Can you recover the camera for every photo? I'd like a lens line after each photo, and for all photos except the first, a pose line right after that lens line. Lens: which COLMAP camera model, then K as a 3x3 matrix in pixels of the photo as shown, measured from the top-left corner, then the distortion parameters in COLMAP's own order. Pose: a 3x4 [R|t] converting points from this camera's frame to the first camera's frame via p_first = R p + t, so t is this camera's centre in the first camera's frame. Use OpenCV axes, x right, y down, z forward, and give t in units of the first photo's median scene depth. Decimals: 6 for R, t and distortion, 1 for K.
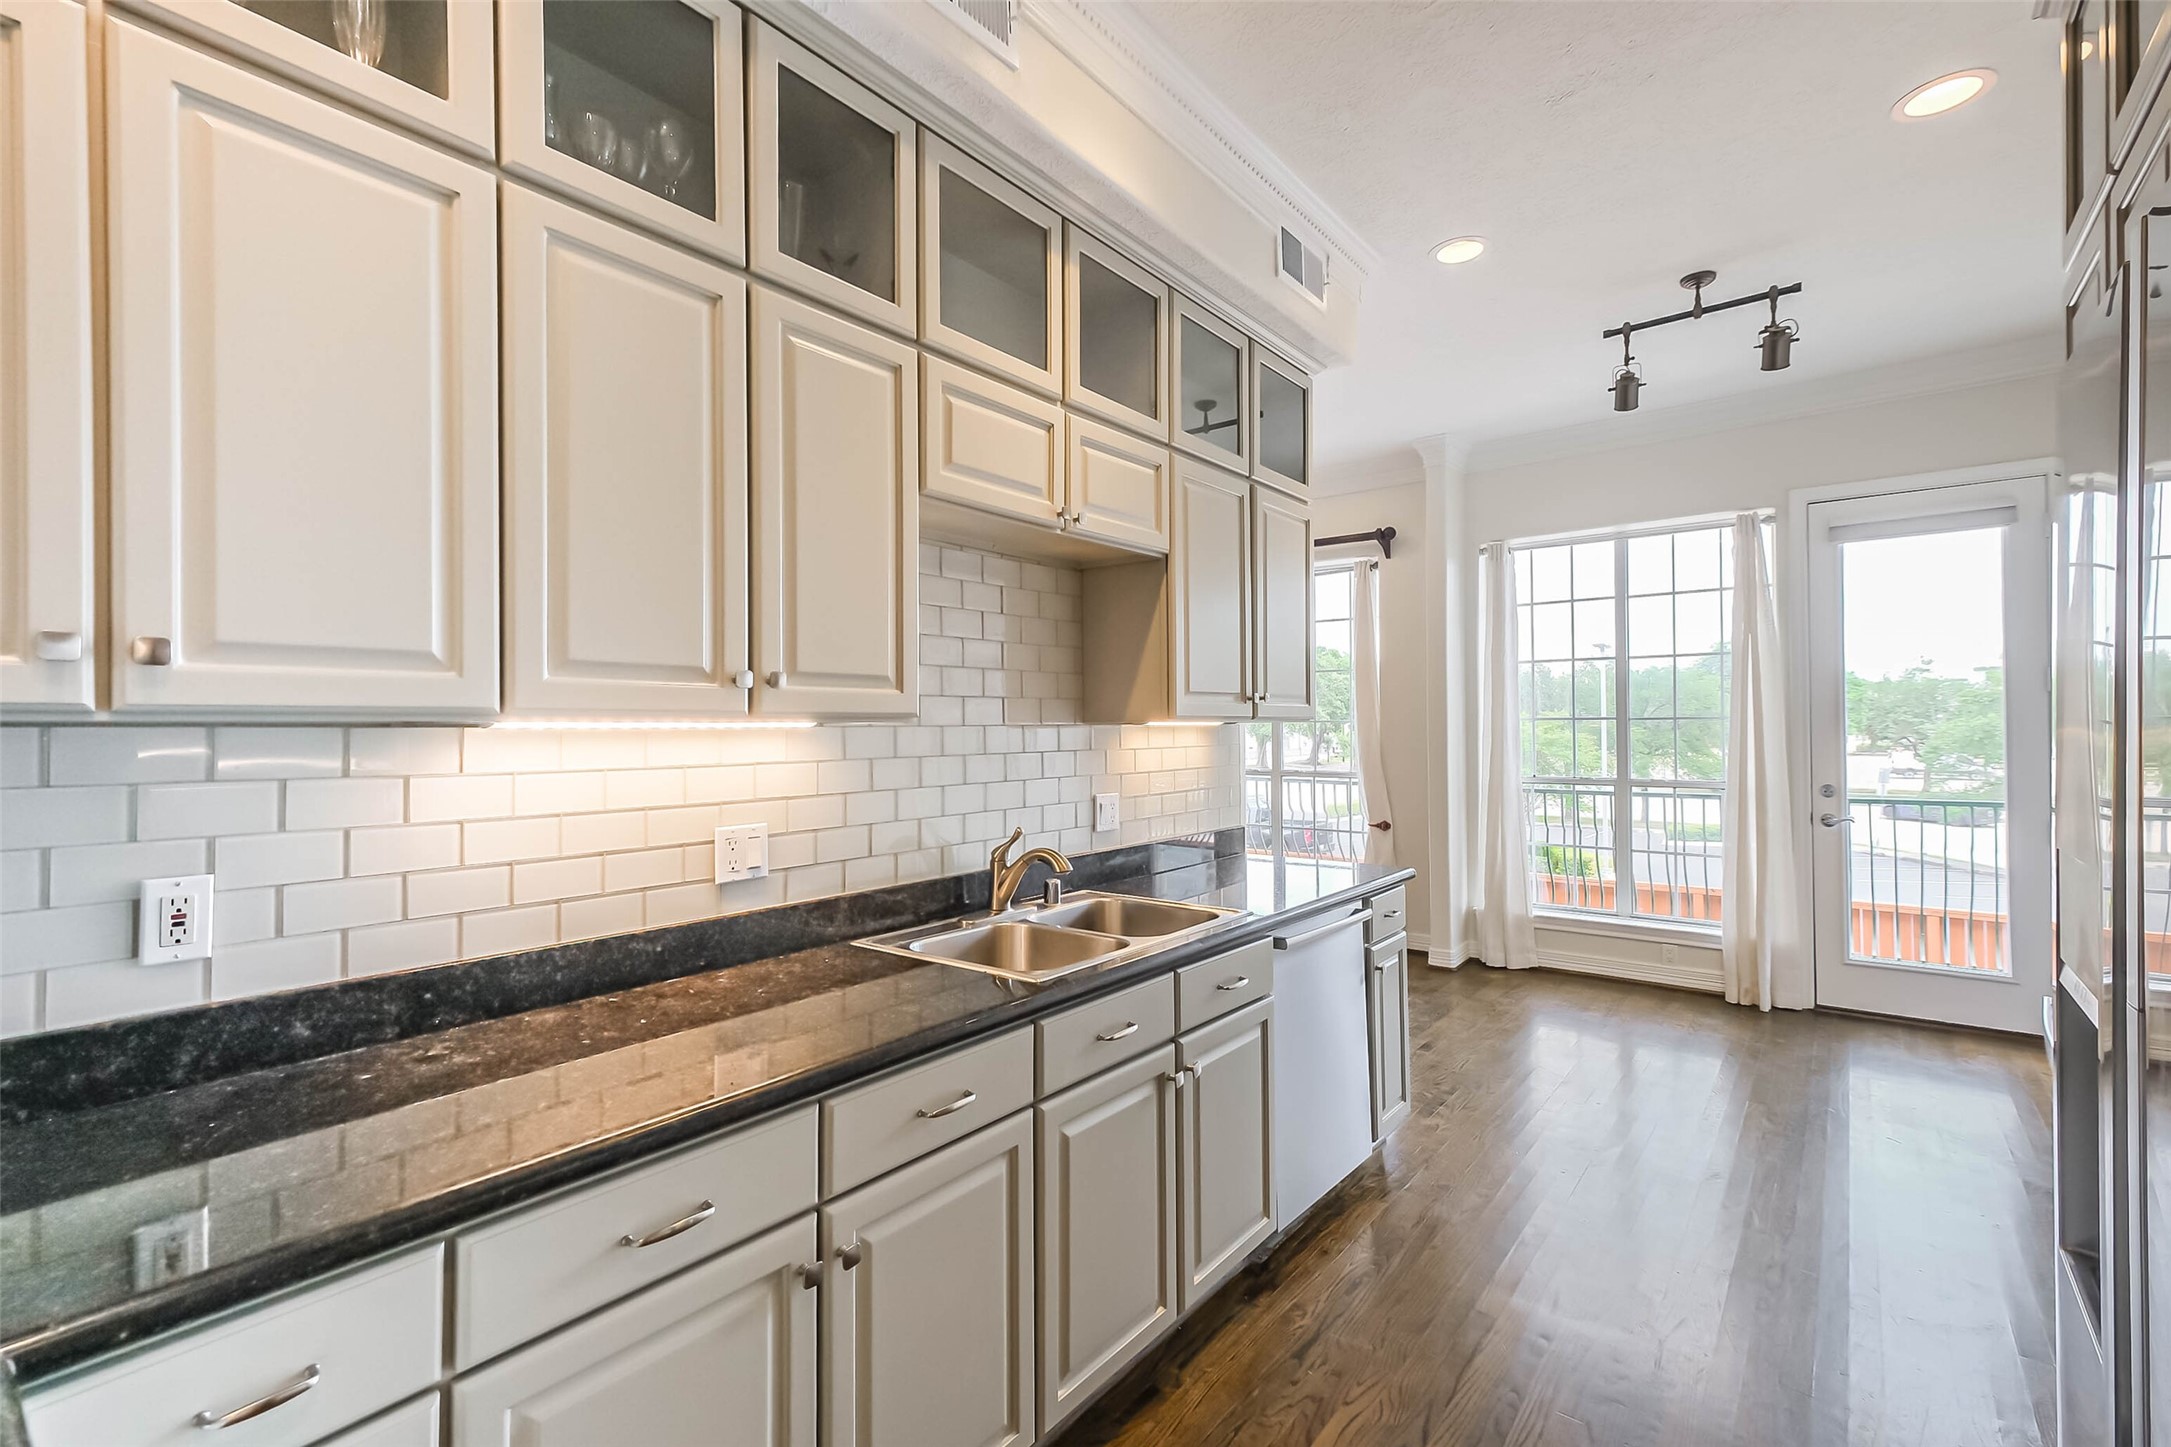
lens RADIAL K [[957.1, 0, 1095.9], [0, 957.1, 718.4], [0, 0, 1]] dist [0.016450, -0.001189]
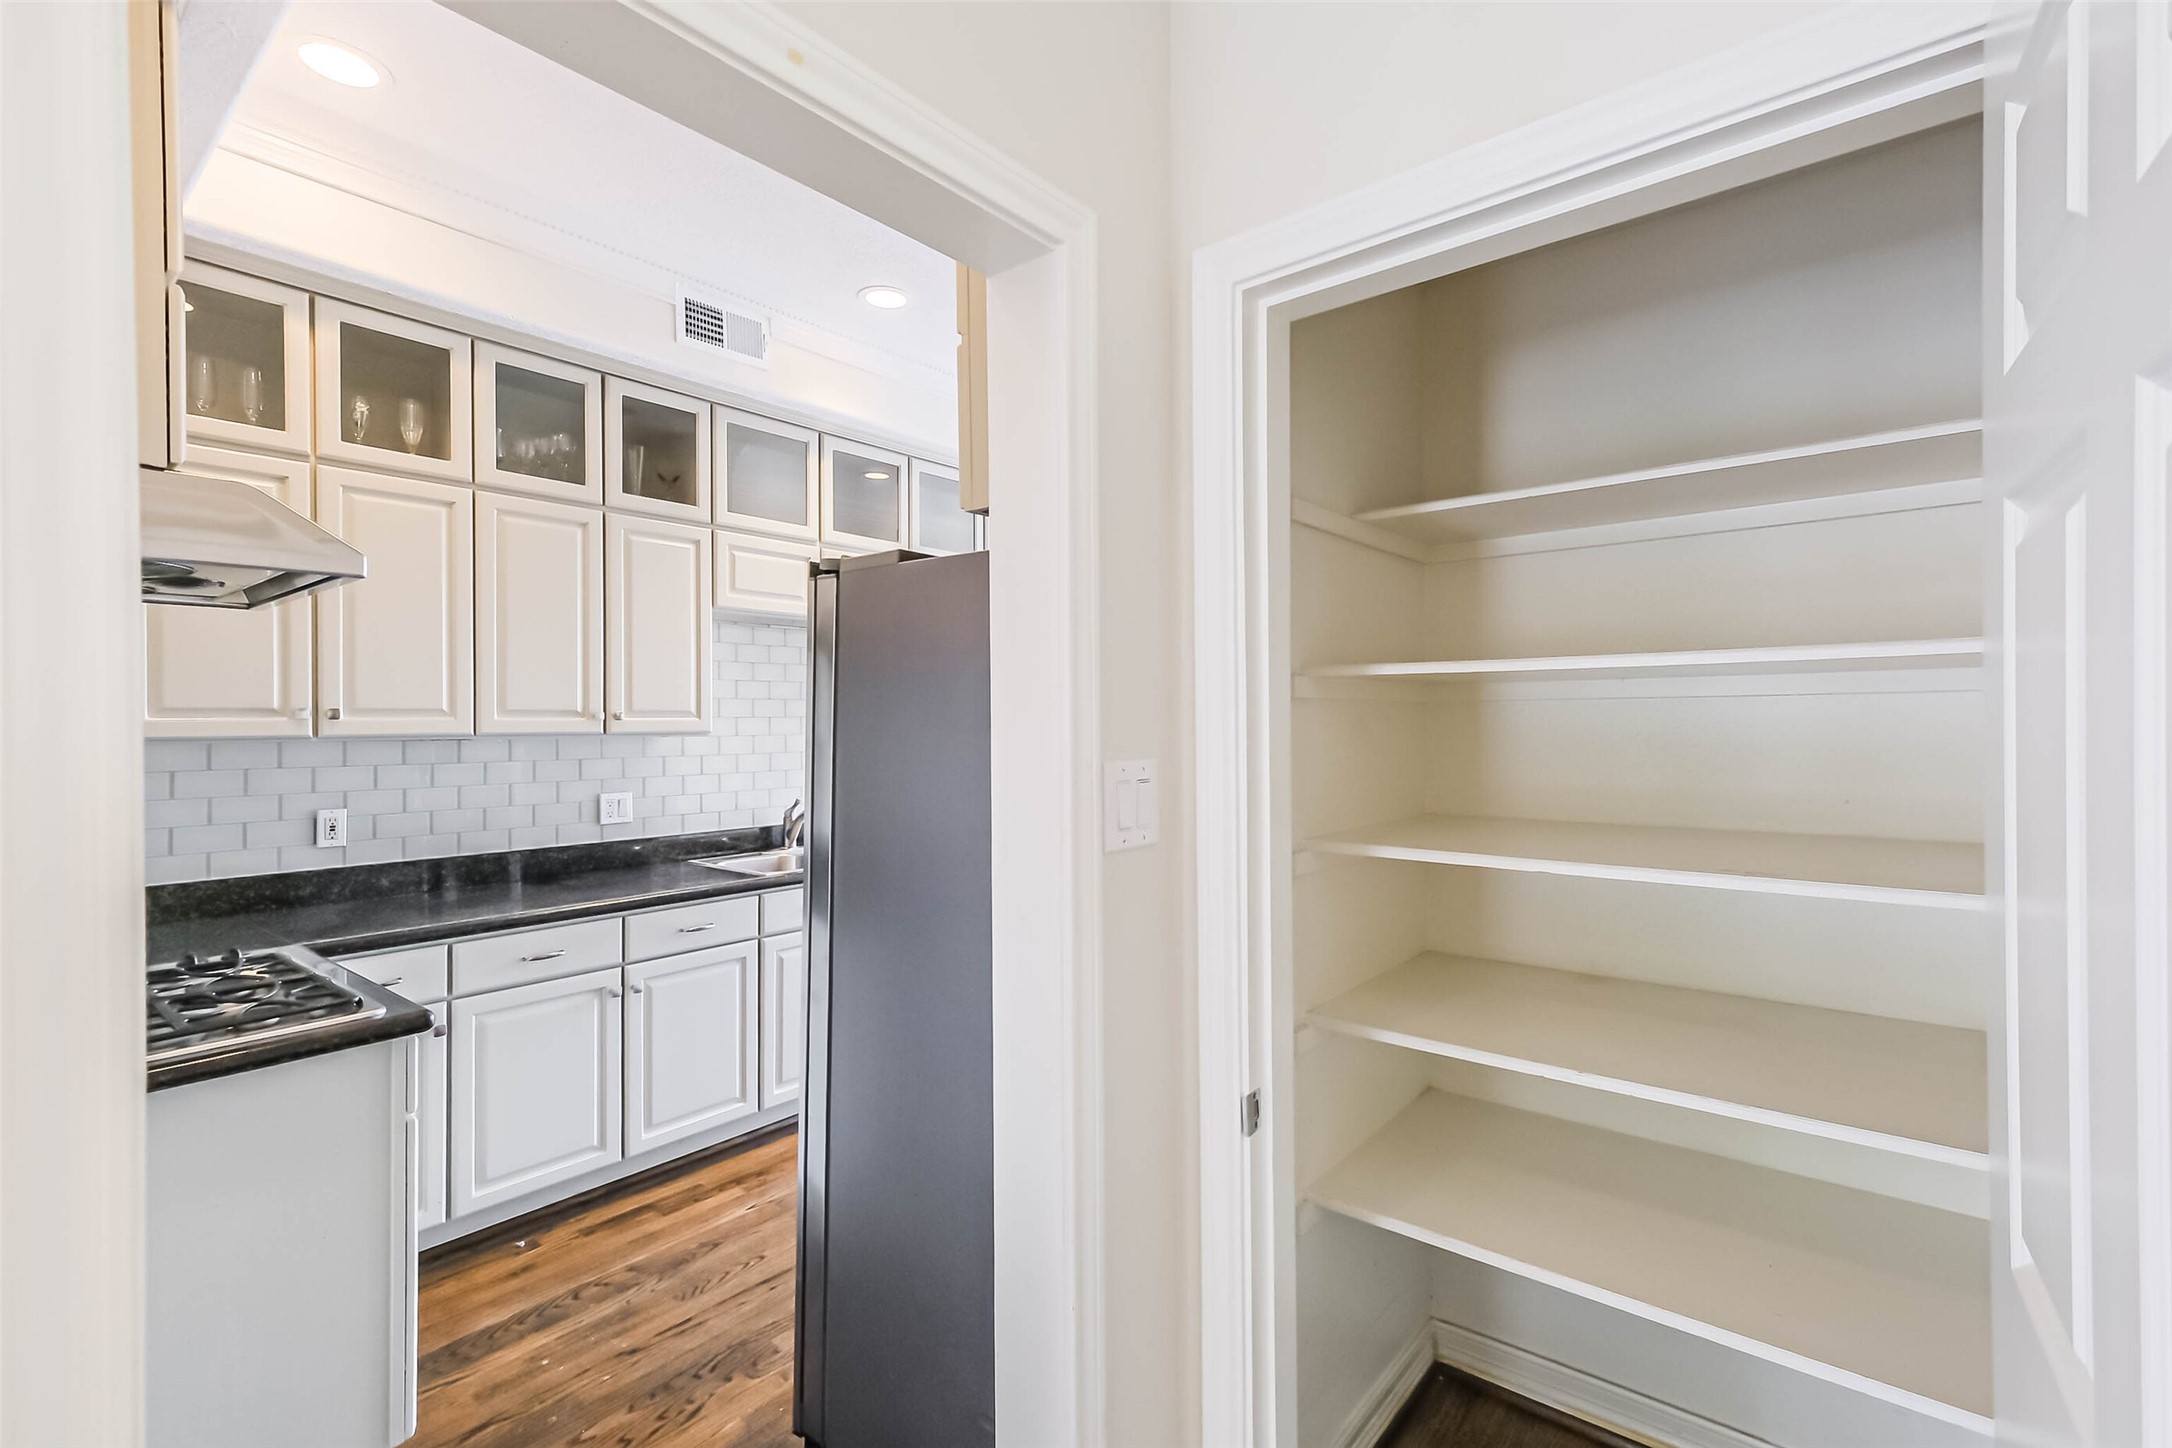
lens RADIAL K [[957.5, 0, 1088.7], [0, 957.5, 719.6], [0, 0, 1]] dist [0.016450, -0.001189]
pose [[0.999713, 0.002137, -0.023863, 0.791185], [-0.001938, 0.999963, 0.008374, -0.059891], [0.023880, -0.008326, 0.999680, -1.102397]]
